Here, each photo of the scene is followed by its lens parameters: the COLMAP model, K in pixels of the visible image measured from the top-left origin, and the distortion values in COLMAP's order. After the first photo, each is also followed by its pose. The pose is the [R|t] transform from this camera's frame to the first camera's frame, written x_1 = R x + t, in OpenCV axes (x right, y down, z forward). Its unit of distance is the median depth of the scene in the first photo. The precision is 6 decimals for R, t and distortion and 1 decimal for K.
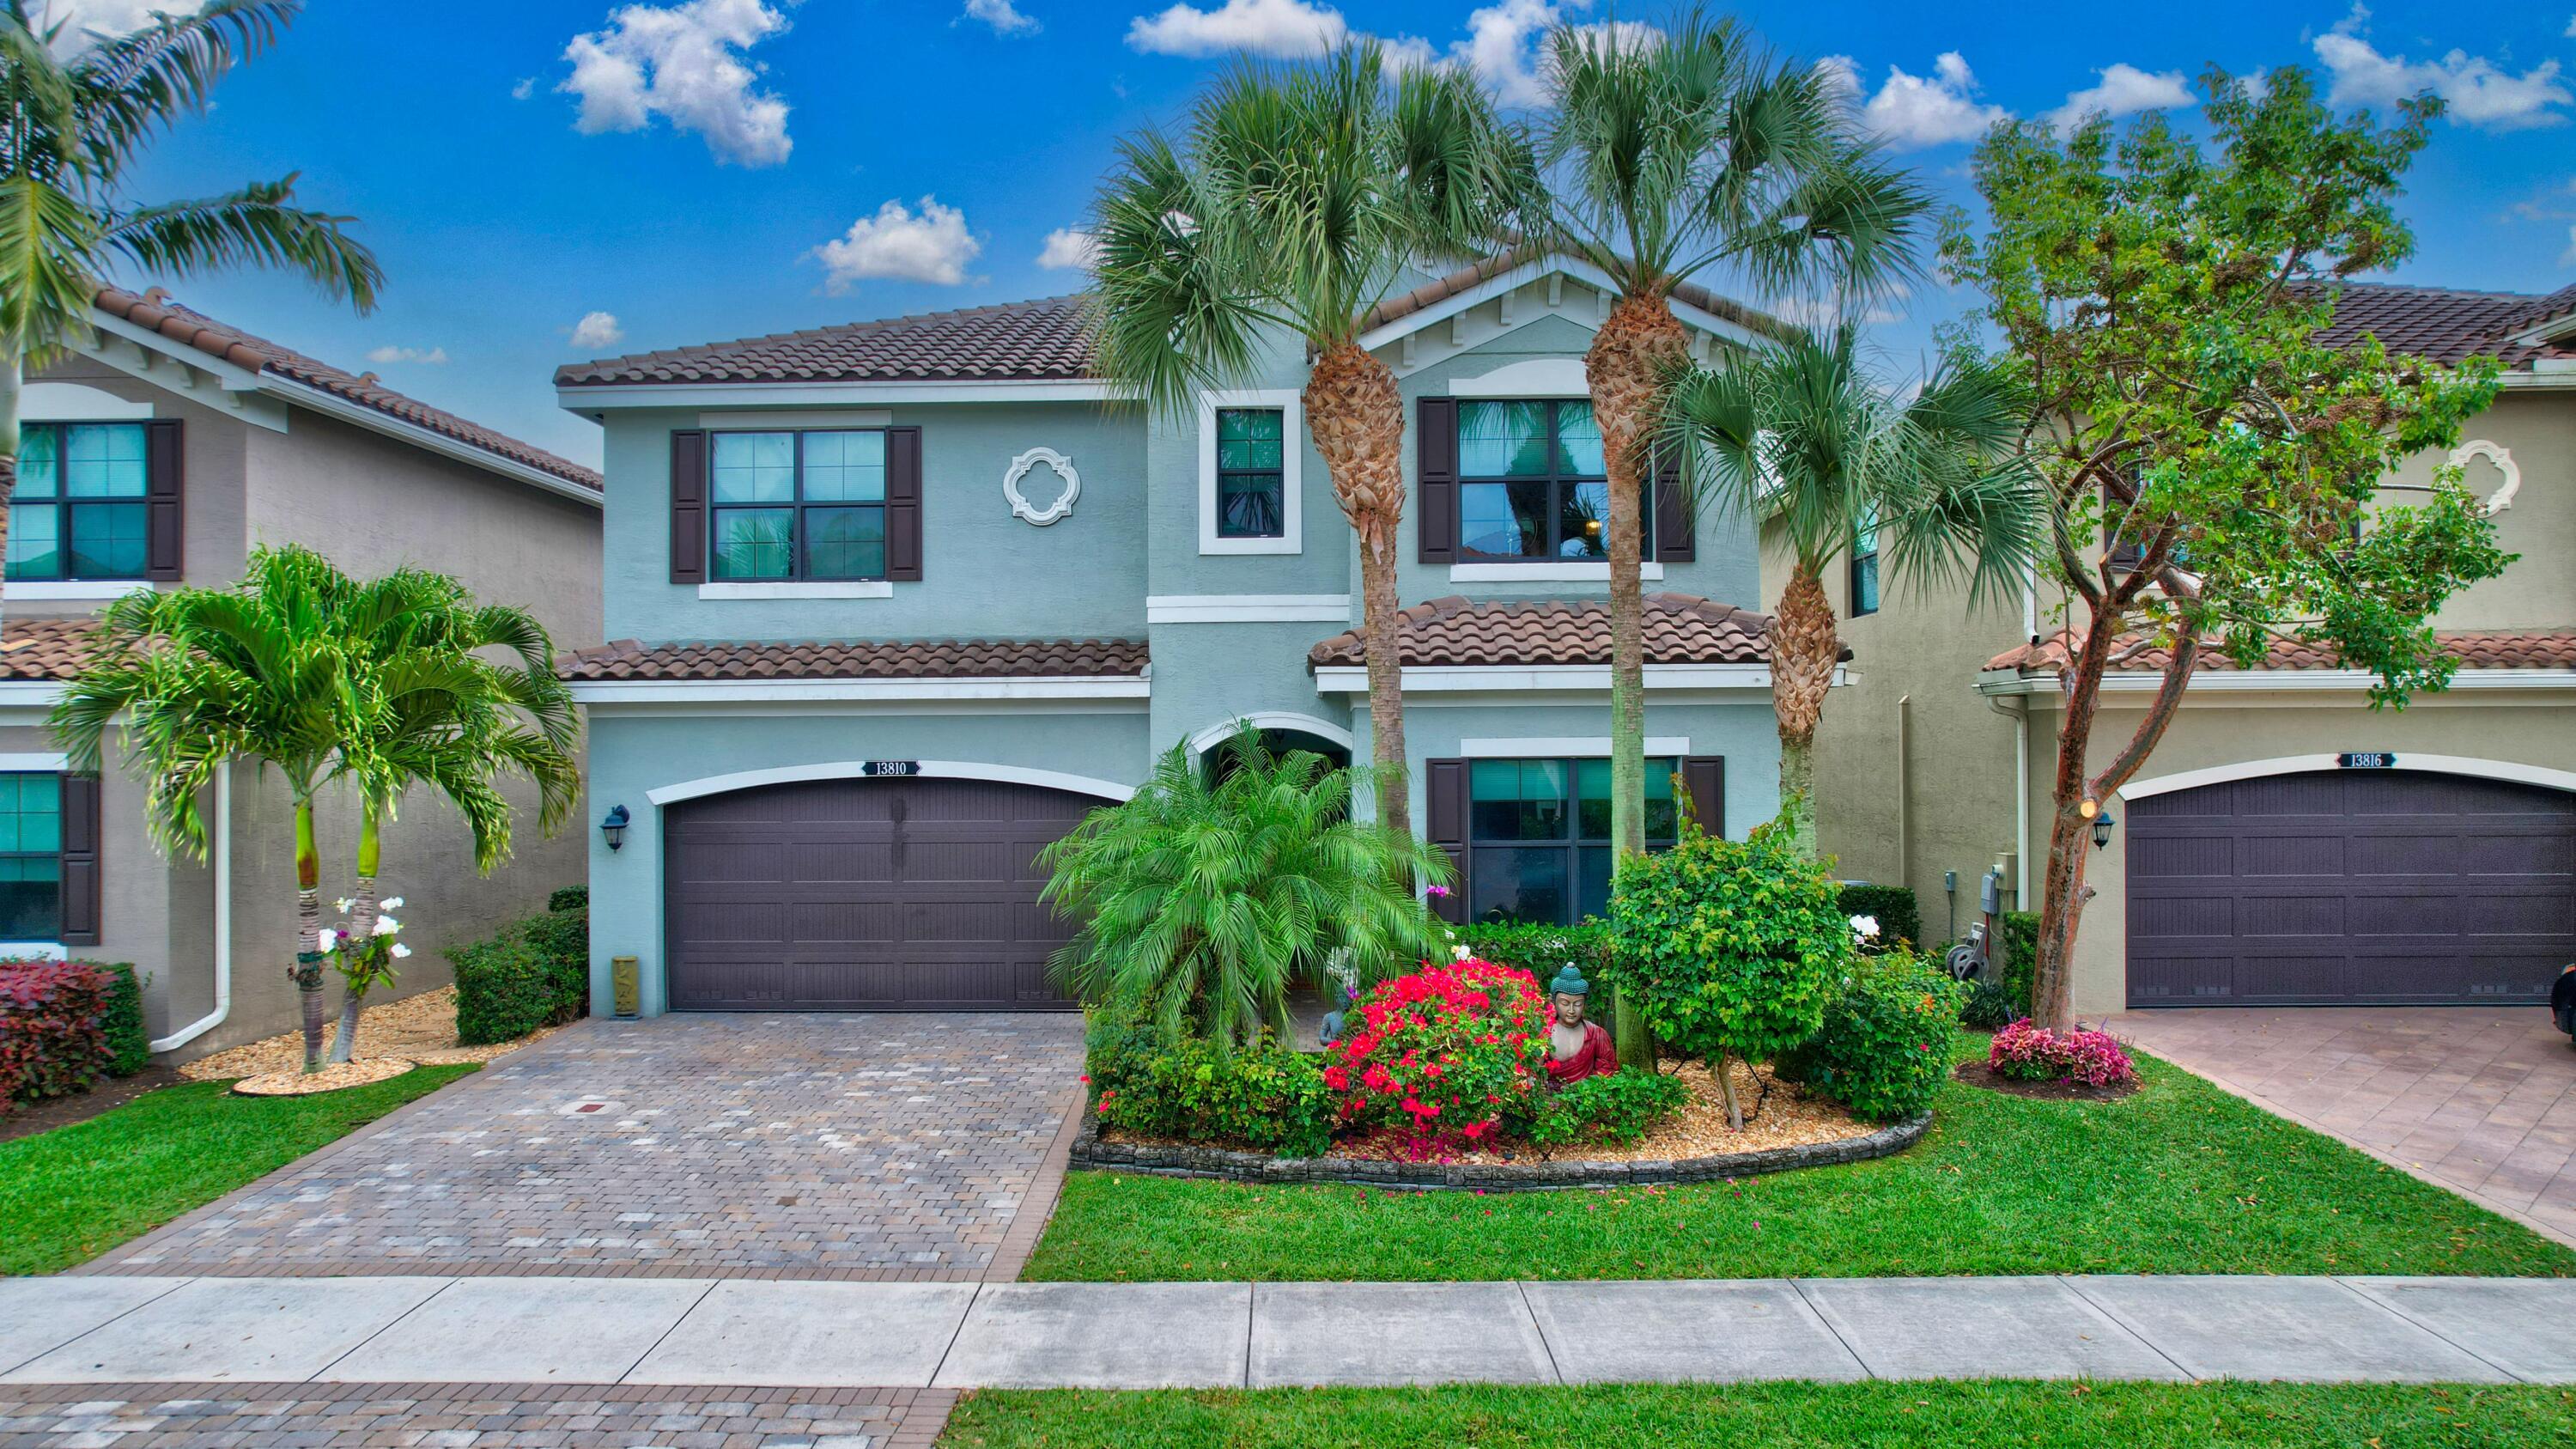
lens RADIAL K [[1656.9, 0, 1288.0], [0, 1656.9, 724.5], [0, 0, 1]] dist [-0.071244, 0.067849]
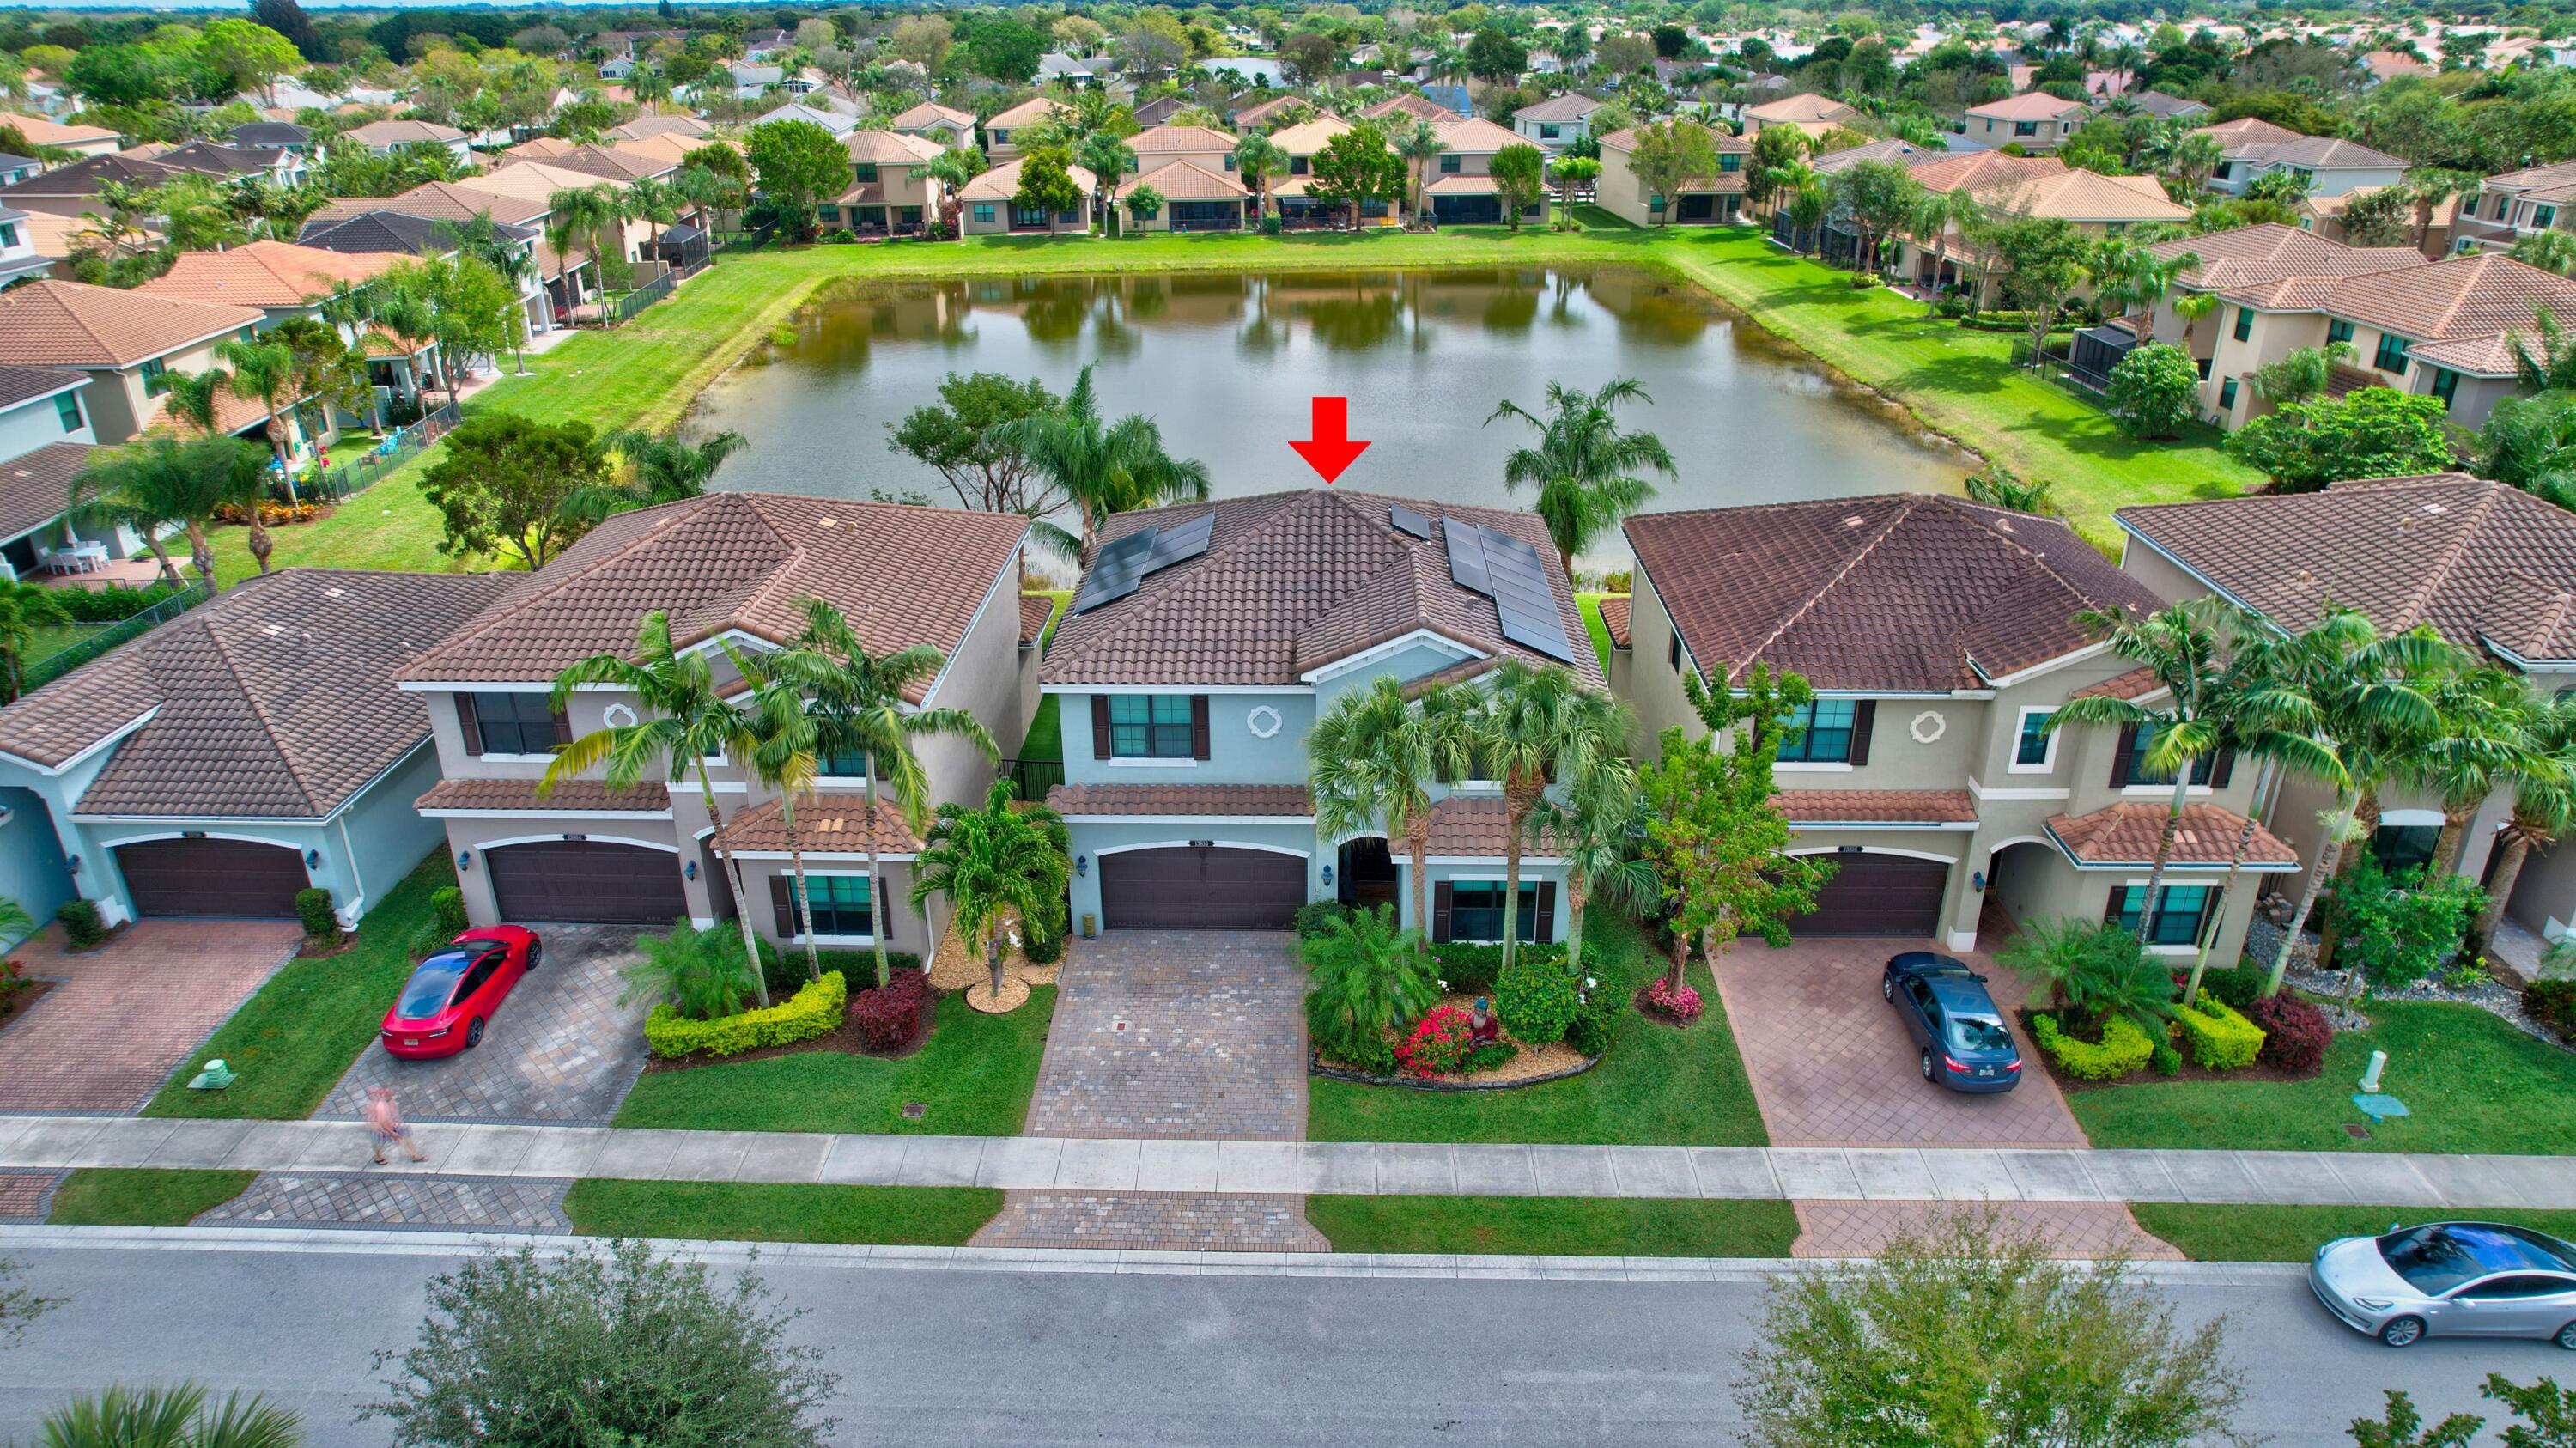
lens RADIAL K [[1656.9, 0, 1288.0], [0, 1656.9, 724.0], [0, 0, 1]] dist [-0.071244, 0.067849]
pose [[0.999938, 0.007239, -0.008446, -0.130704], [-0.003116, 0.911166, 0.412028, -1.365586], [0.010678, -0.411976, 0.911132, -1.298969]]
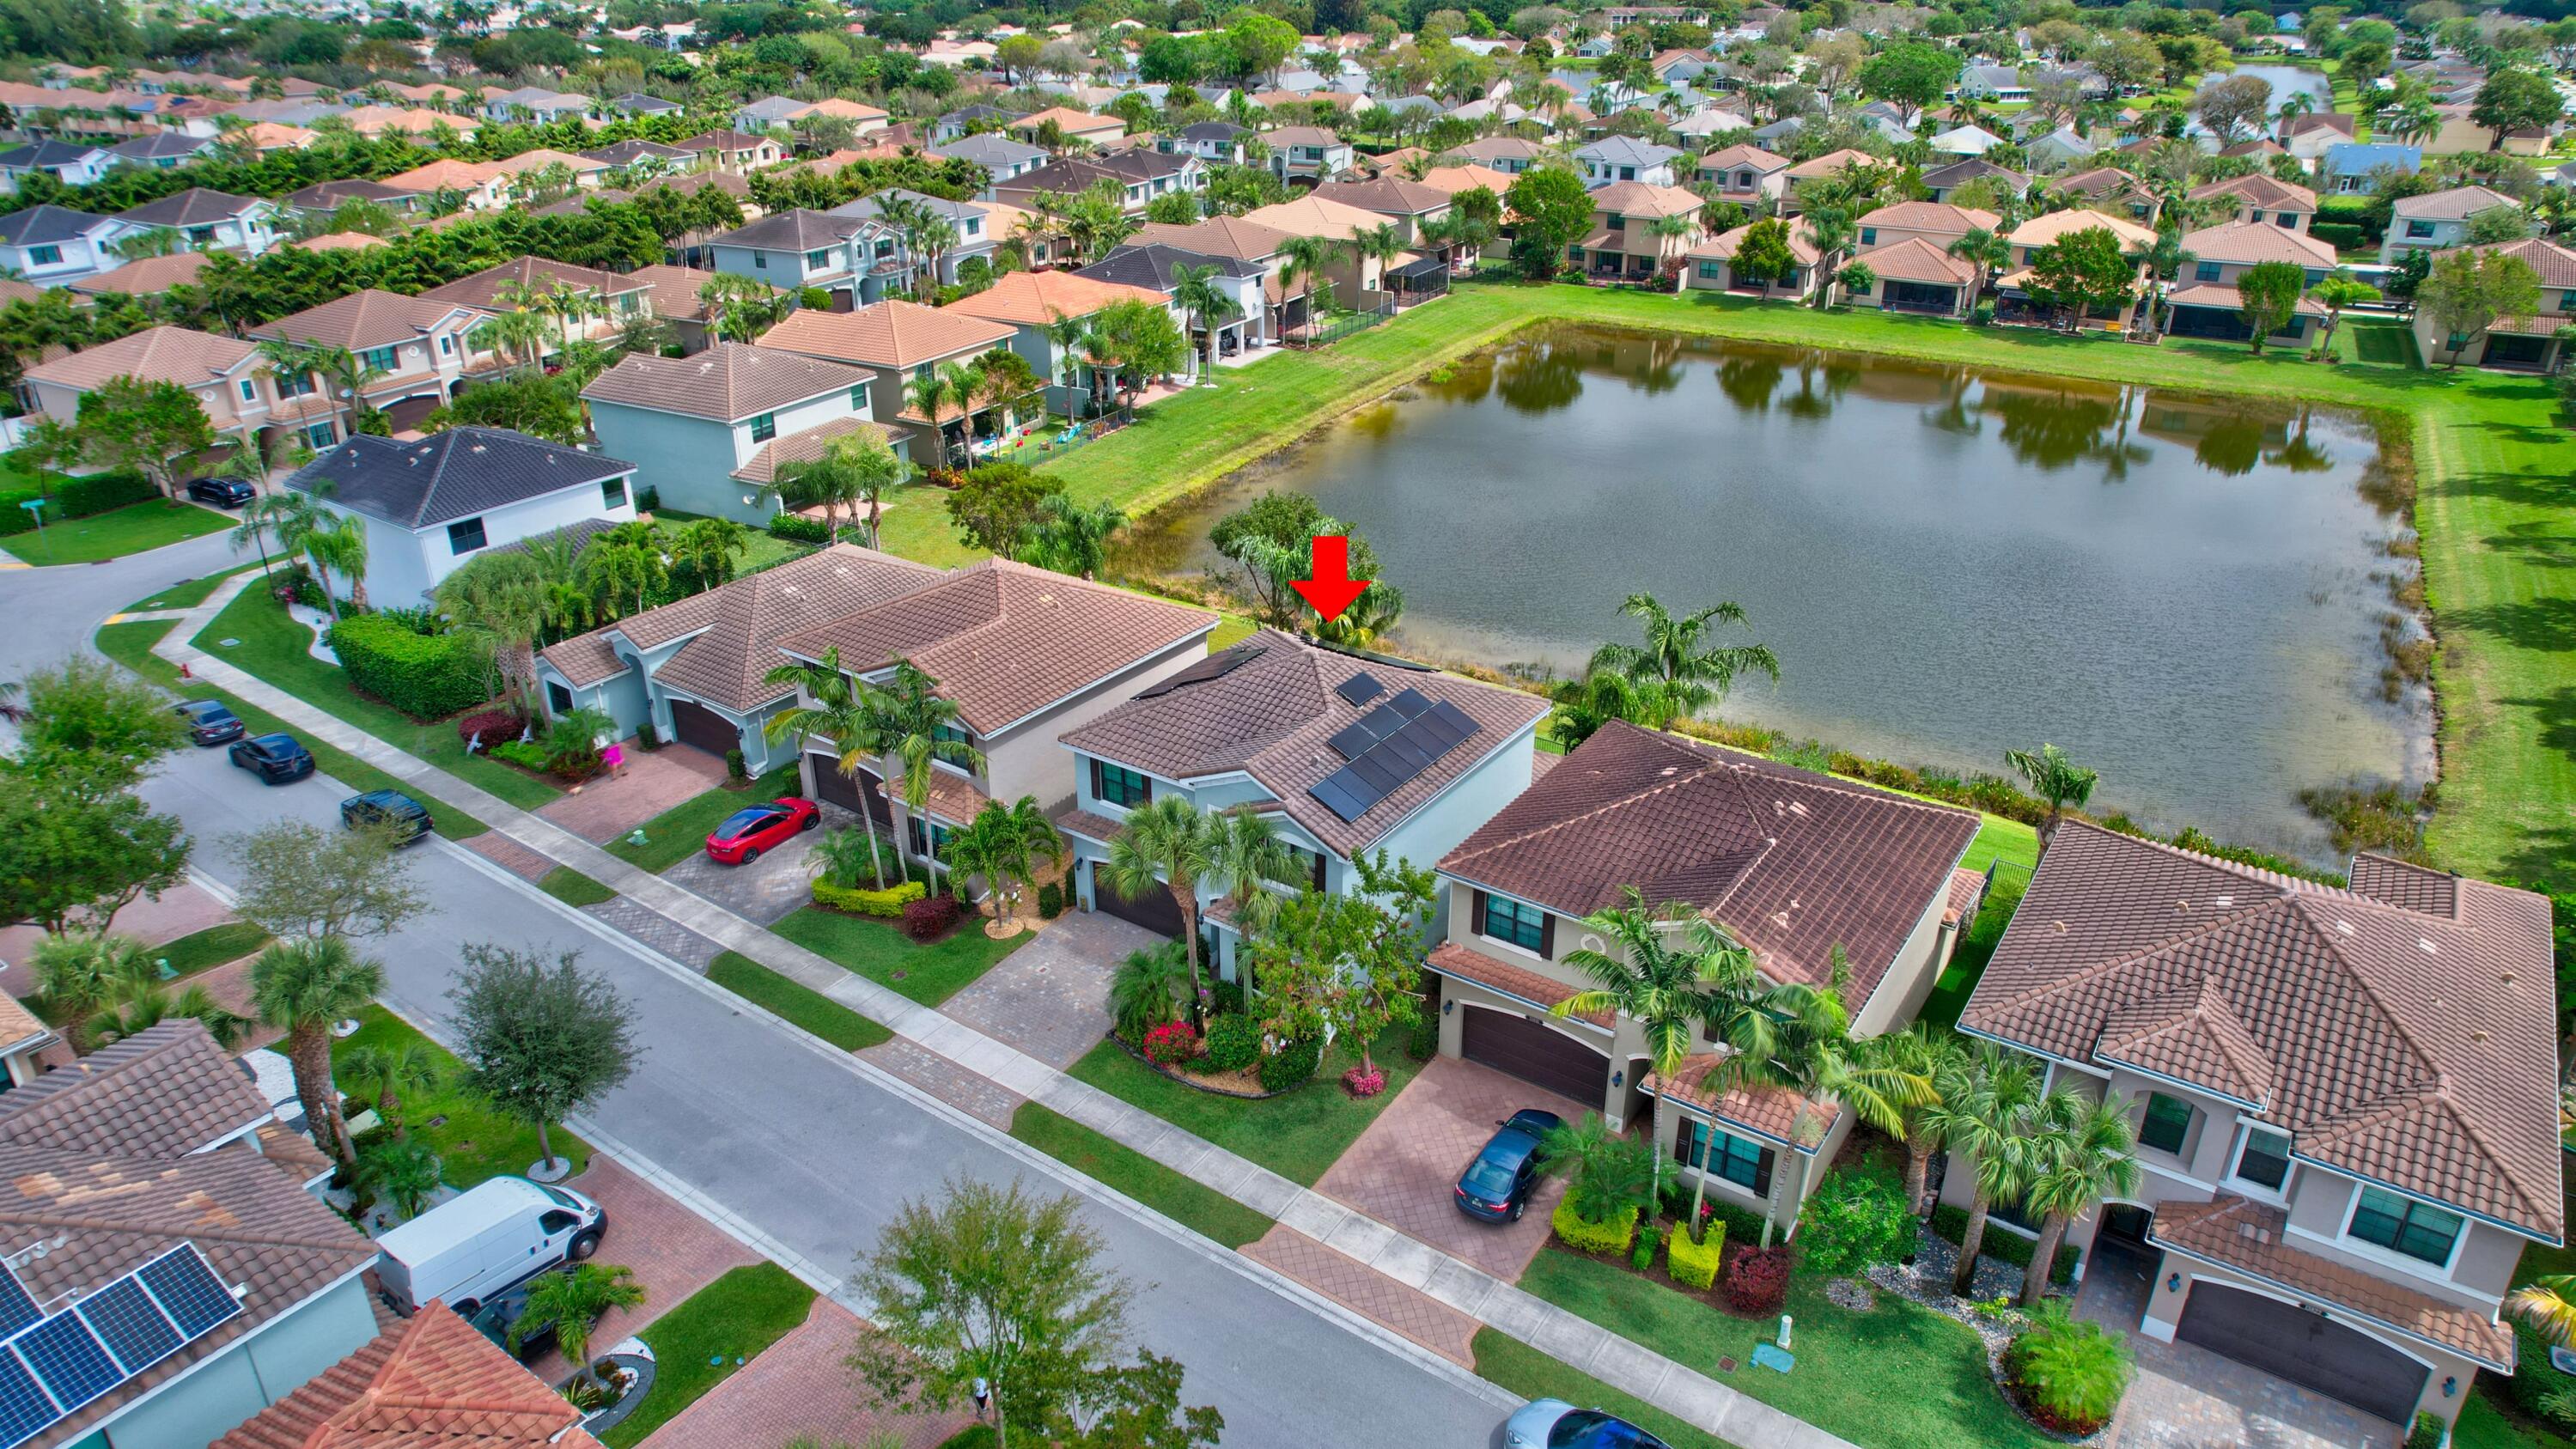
lens RADIAL K [[1656.7, 0, 1288.0], [0, 1656.7, 724.5], [0, 0, 1]] dist [-0.071244, 0.067849]
pose [[0.829919, 0.246755, -0.500347, 2.069782], [-0.004758, 0.899963, 0.435940, -2.191599], [0.557864, -0.359414, 0.748071, -1.593490]]
